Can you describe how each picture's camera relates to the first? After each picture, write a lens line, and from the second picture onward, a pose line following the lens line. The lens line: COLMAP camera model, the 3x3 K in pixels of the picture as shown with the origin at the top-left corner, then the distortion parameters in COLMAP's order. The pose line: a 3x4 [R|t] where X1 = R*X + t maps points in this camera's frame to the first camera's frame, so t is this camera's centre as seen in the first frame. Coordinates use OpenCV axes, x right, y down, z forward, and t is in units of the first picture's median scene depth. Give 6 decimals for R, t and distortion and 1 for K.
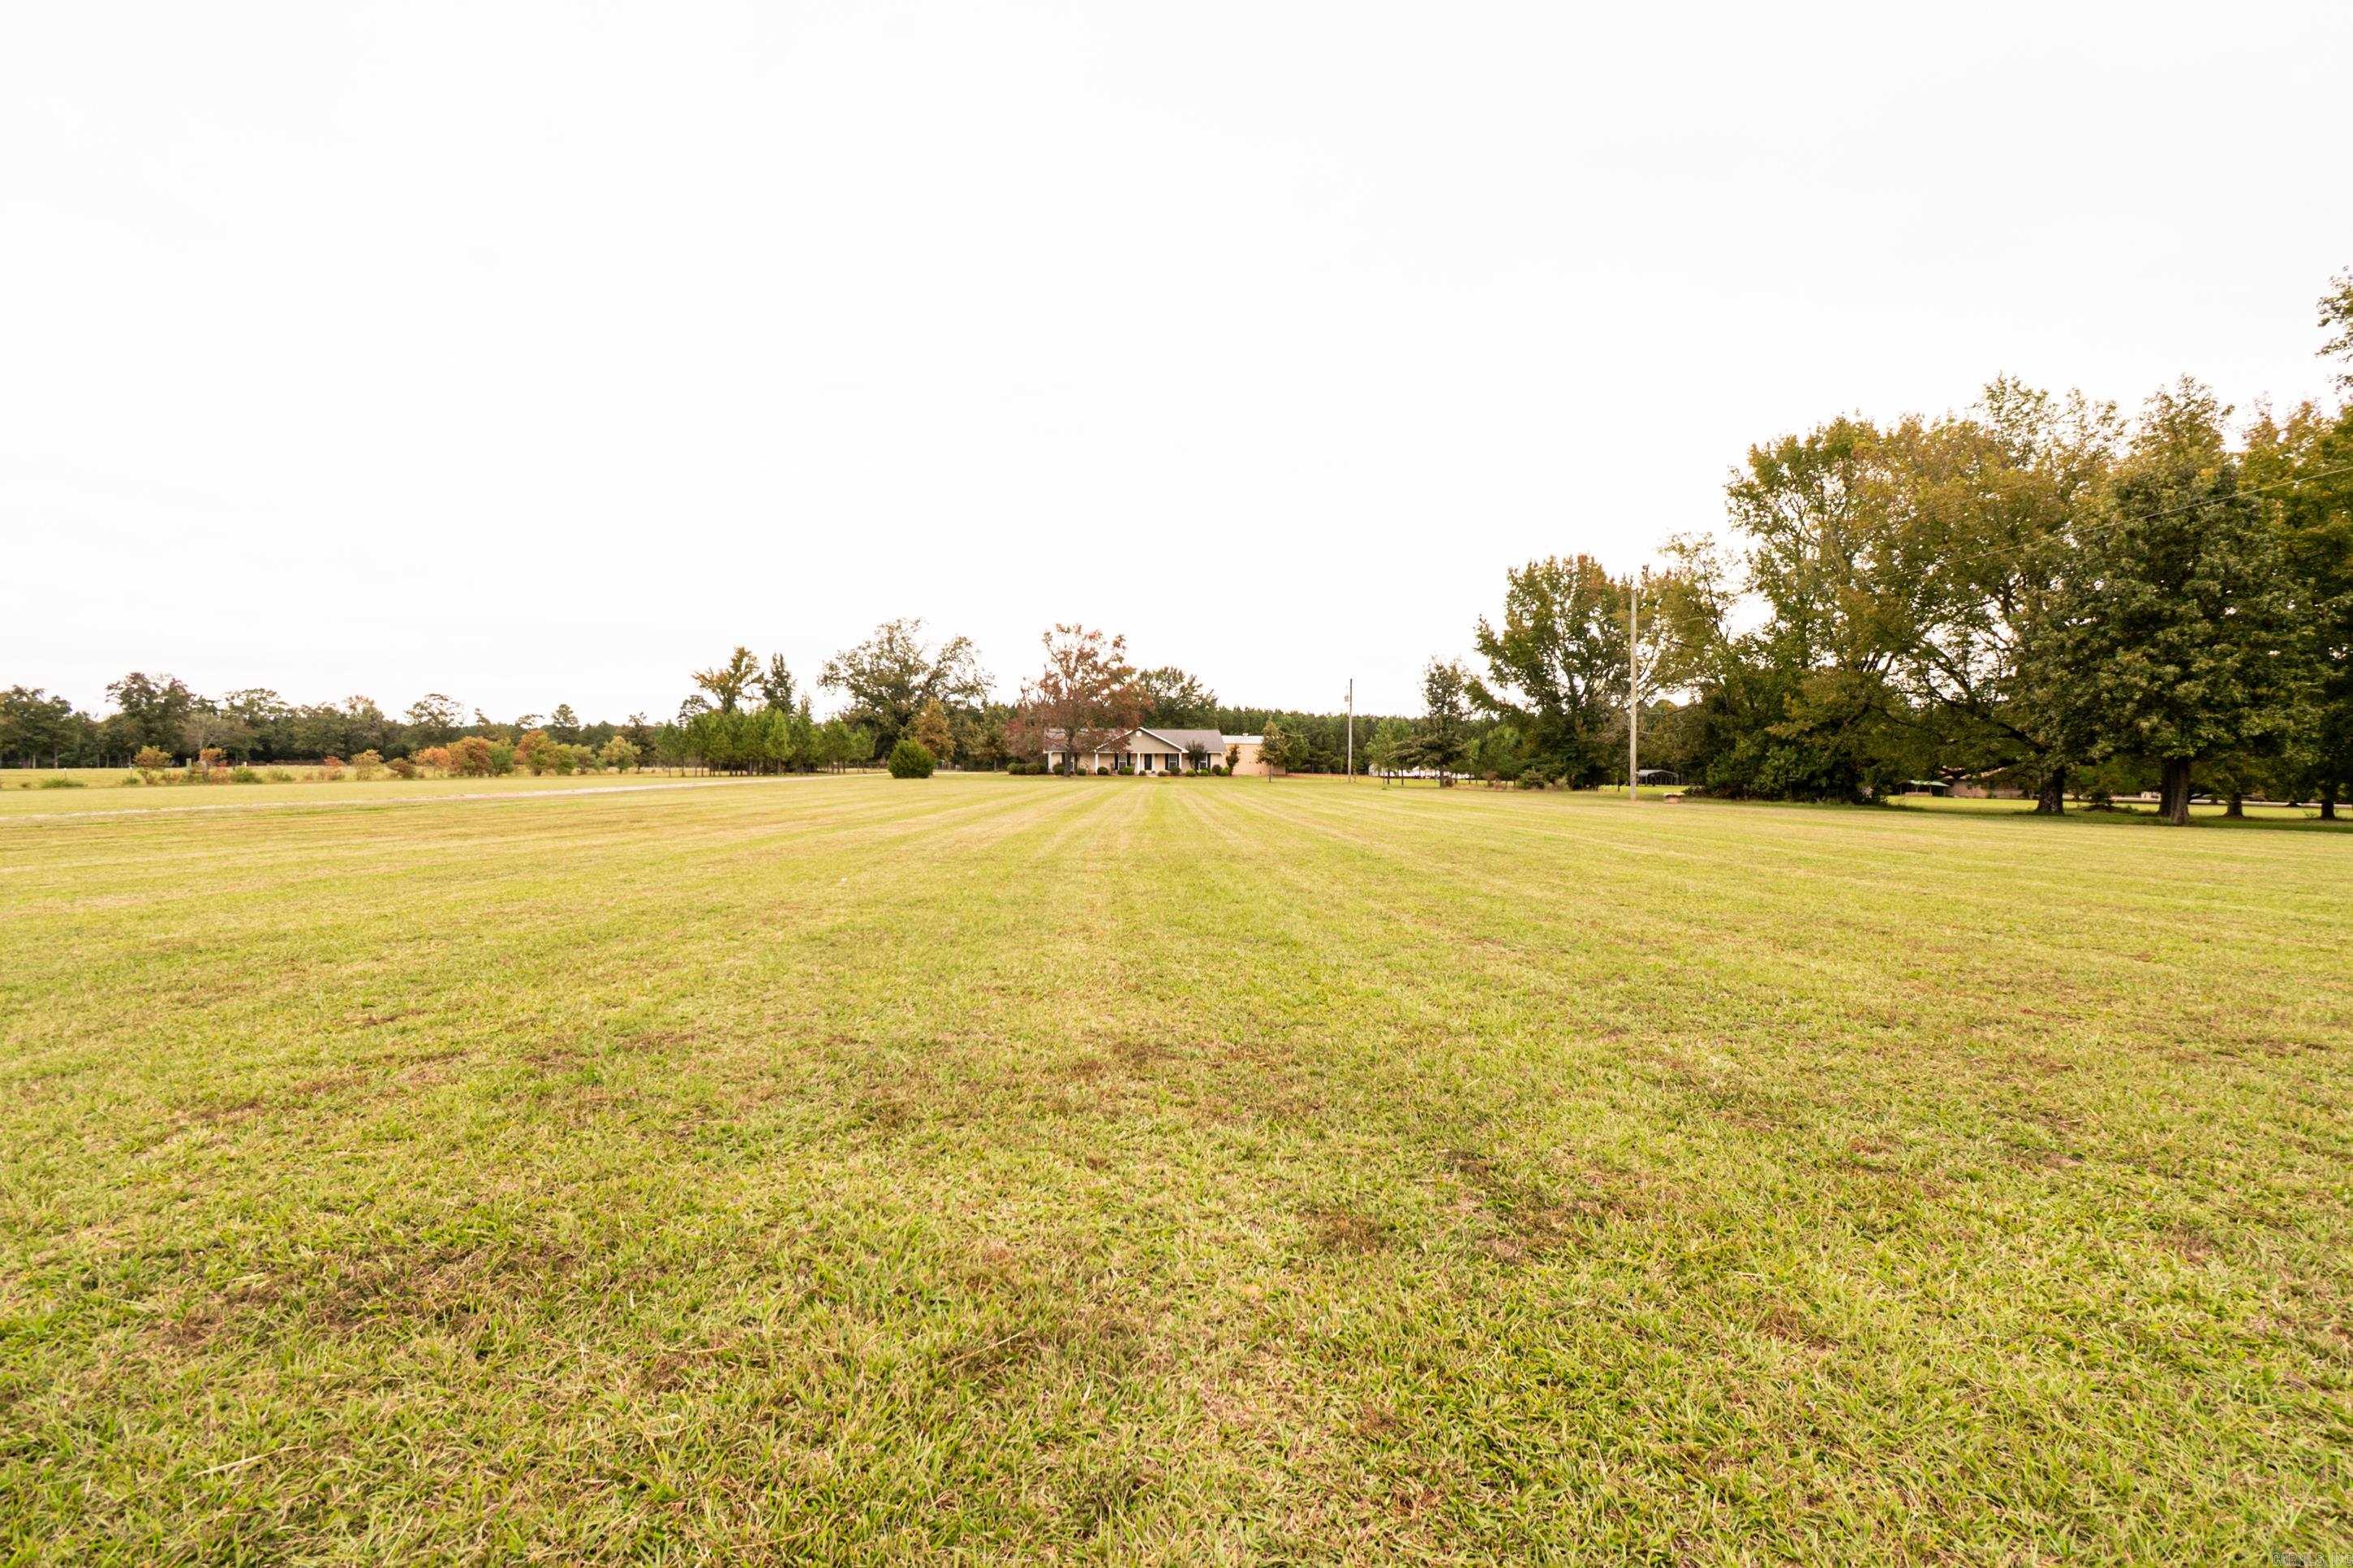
lens RADIAL K [[1038.3, 0, 1181.2], [0, 1038.3, 780.2], [0, 0, 1]] dist [0.004142, -0.000859]
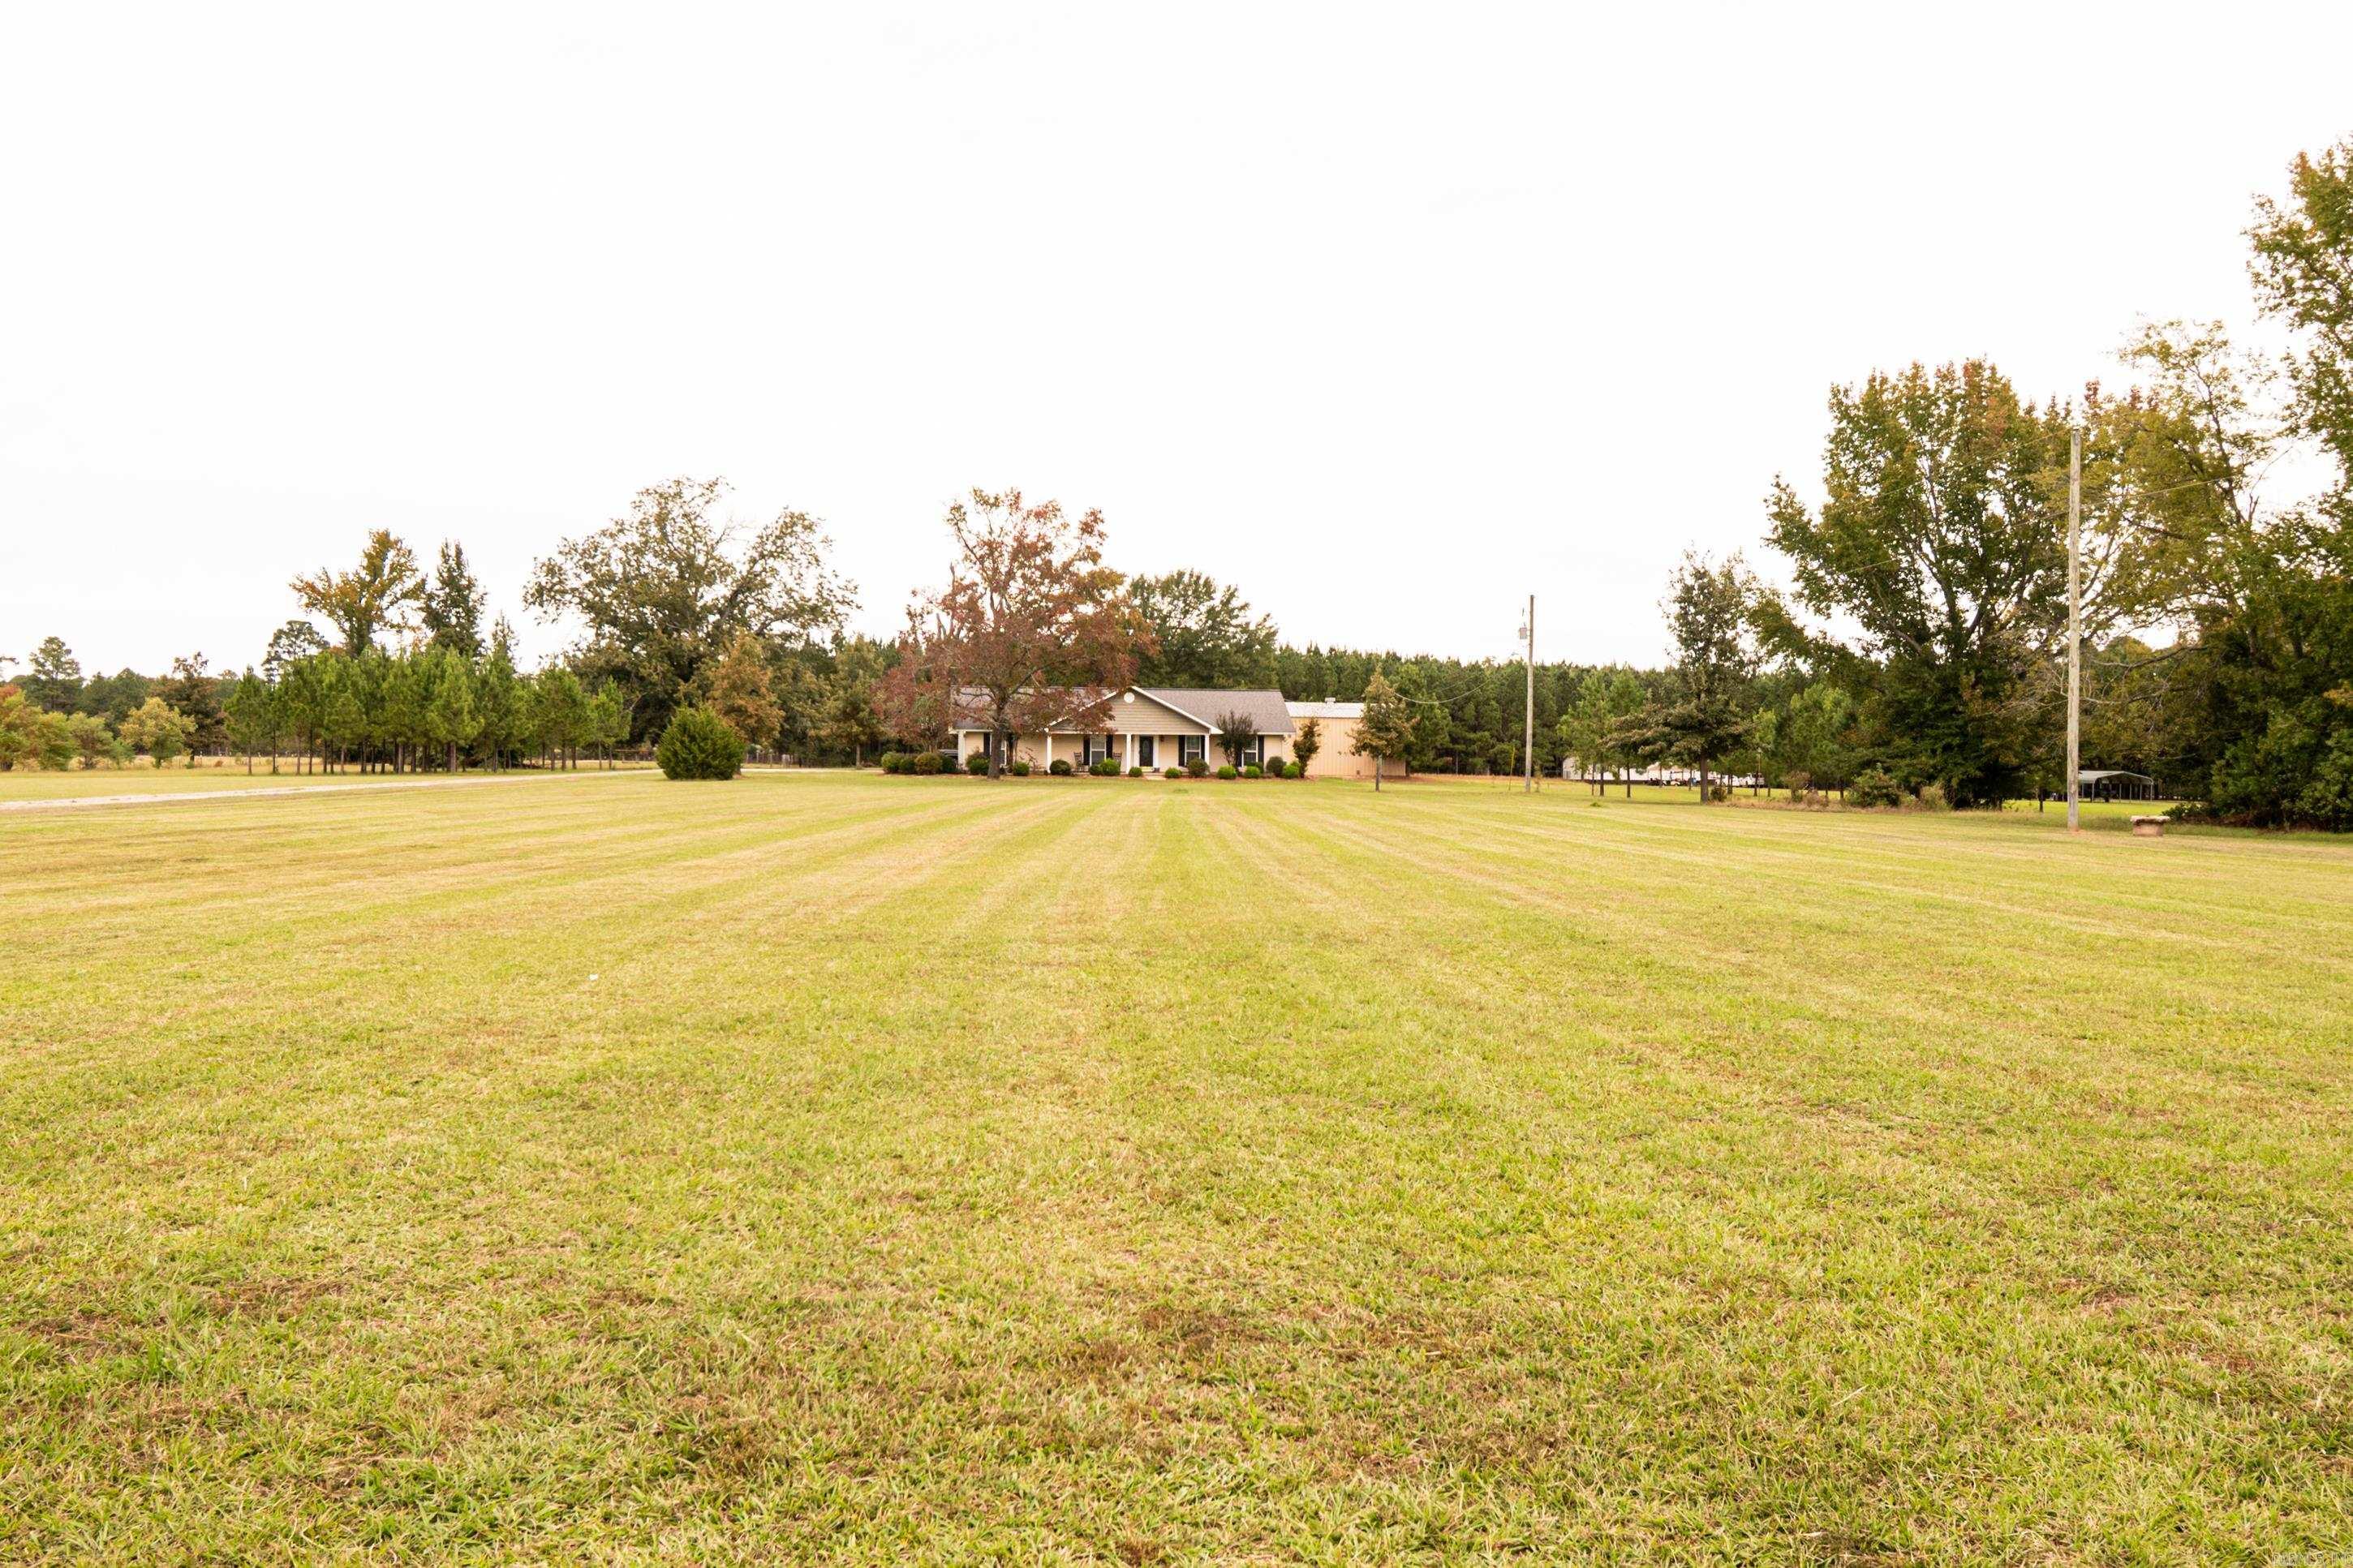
lens RADIAL K [[1962.5, 0, 1175.3], [0, 1962.5, 780.5], [0, 0, 1]] dist [0.000036, -0.013382]
pose [[0.999863, 0.005174, -0.015734, -0.015446], [-0.005212, 0.999984, -0.002358, -0.003947], [0.015721, 0.002439, 0.999873, 0.007808]]
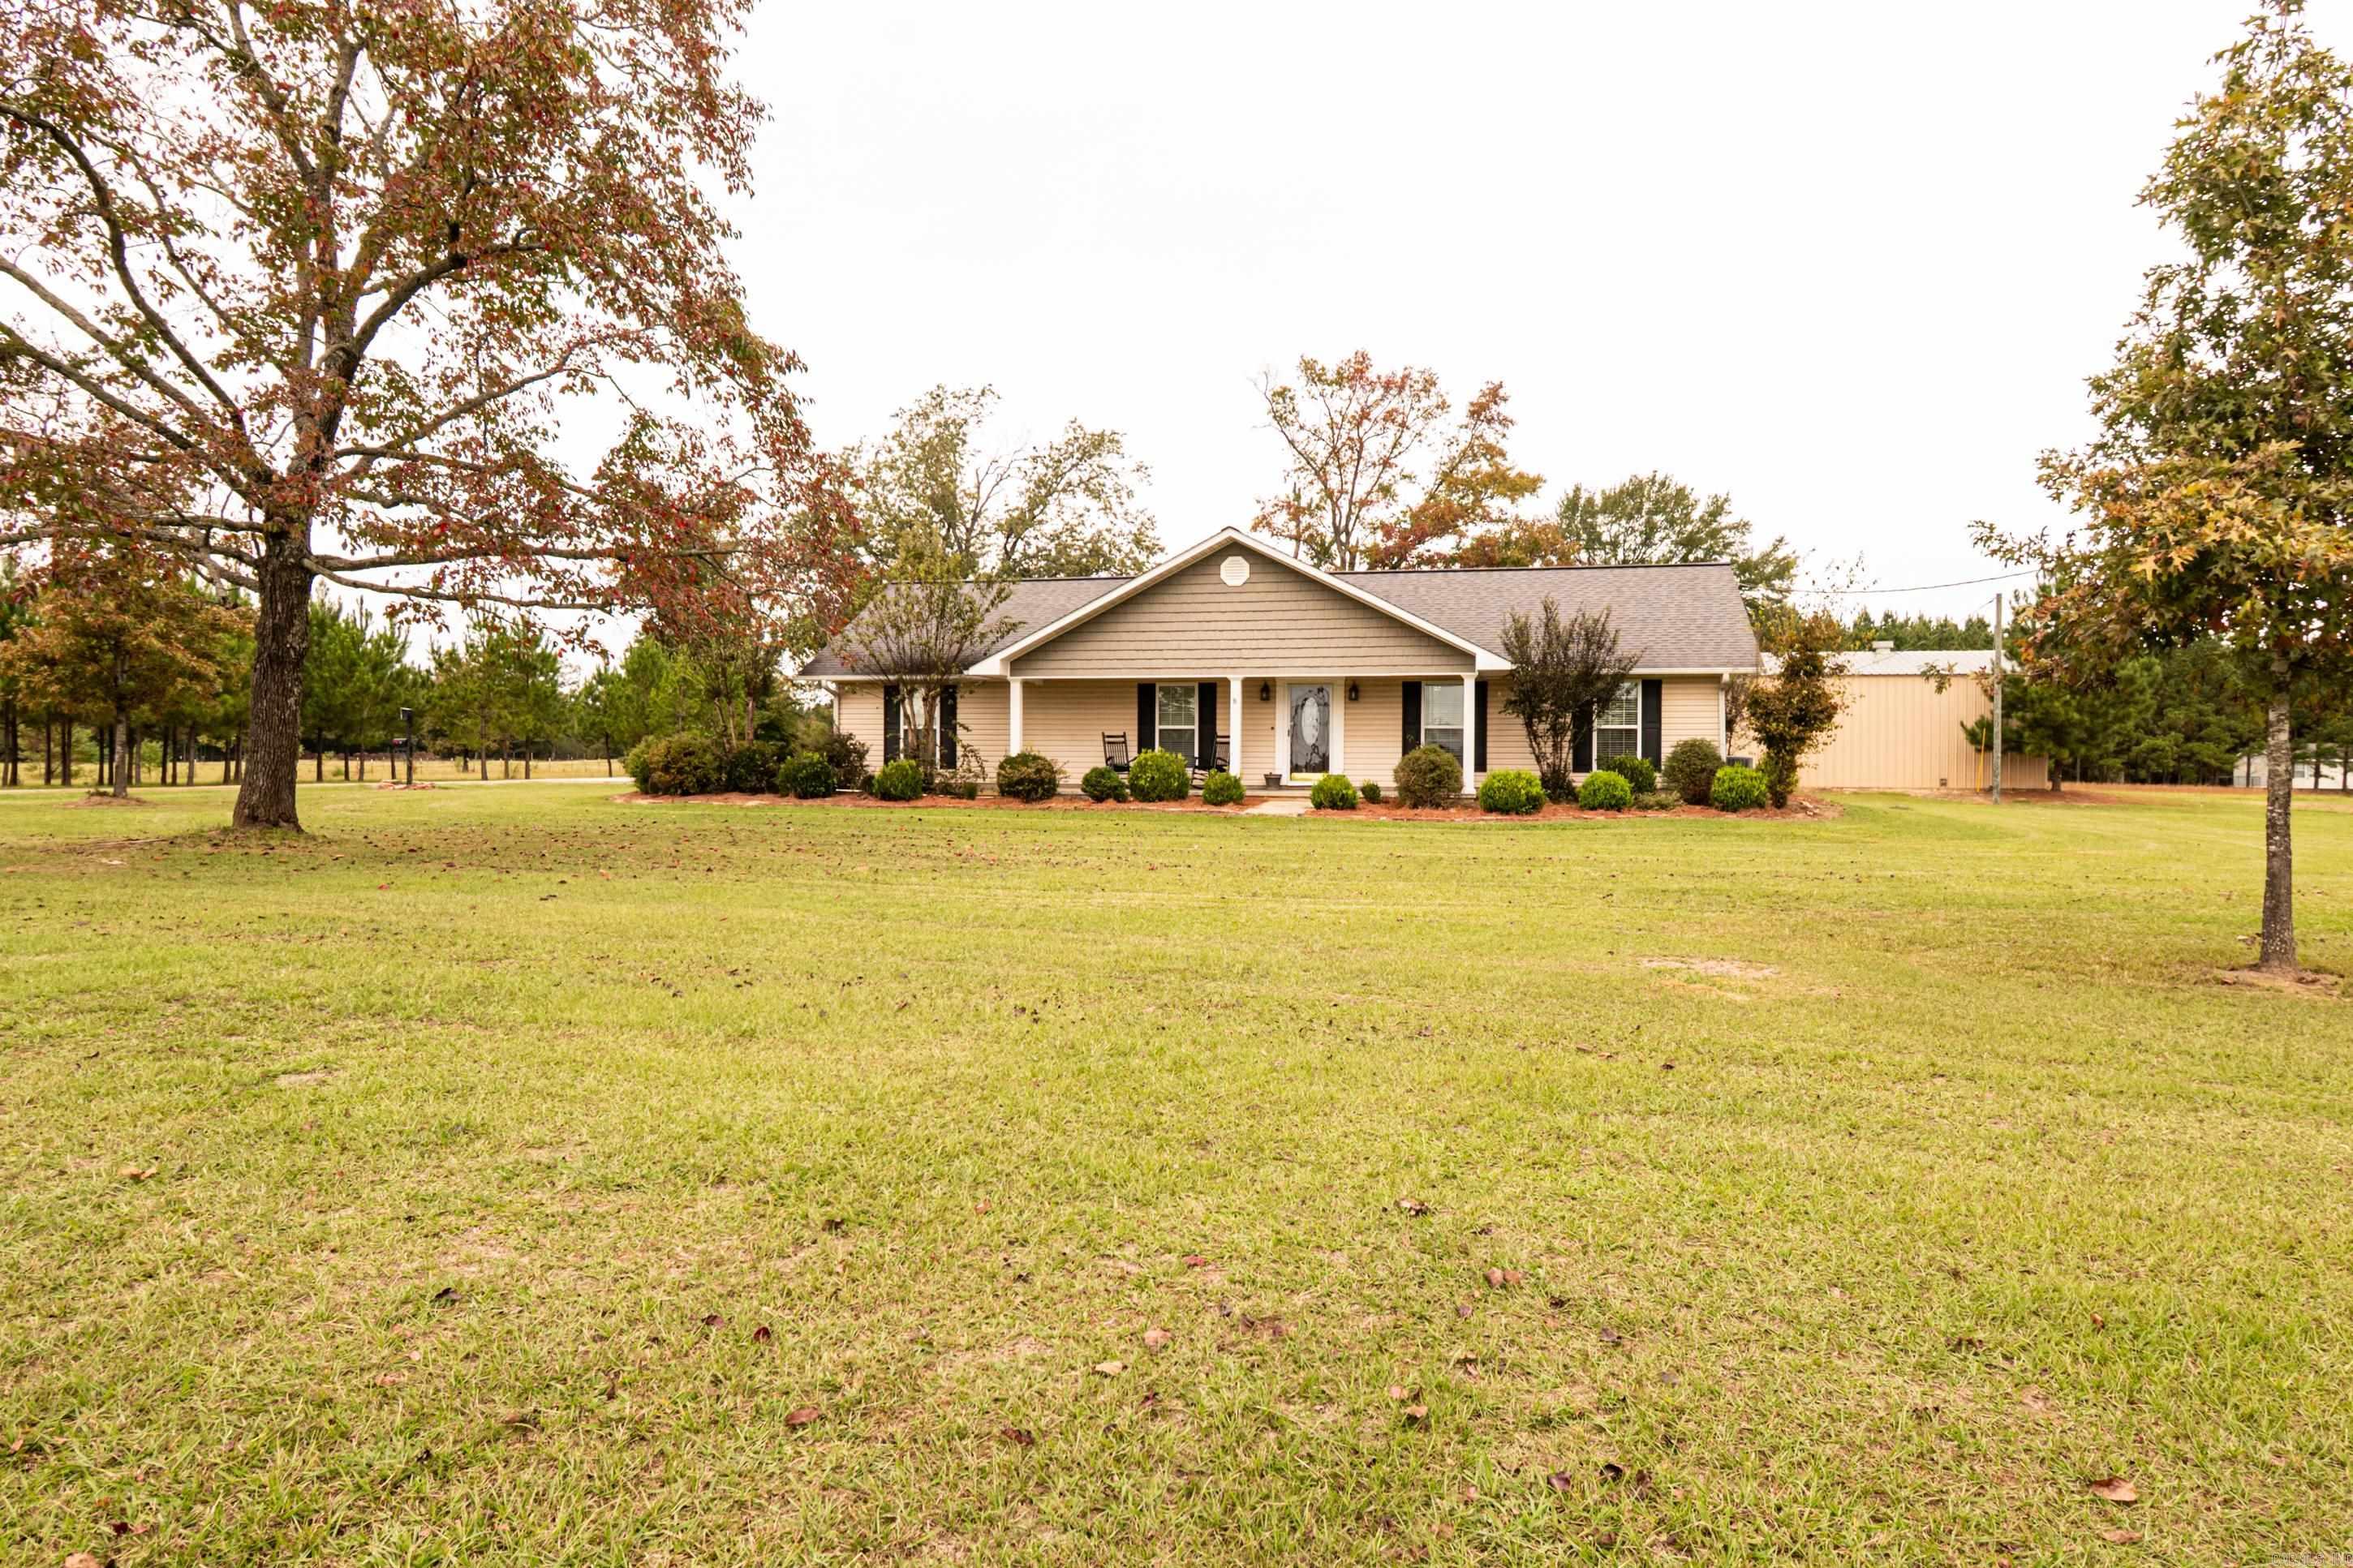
lens RADIAL K [[1510.5, 0, 1163.2], [0, 1510.5, 787.3], [0, 0, 1]] dist [-0.005083, -0.000205]
pose [[0.927302, 0.008107, -0.374227, 0.555678], [-0.007161, 0.999967, 0.003918, -0.096100], [0.374246, -0.000953, 0.927329, 8.938936]]
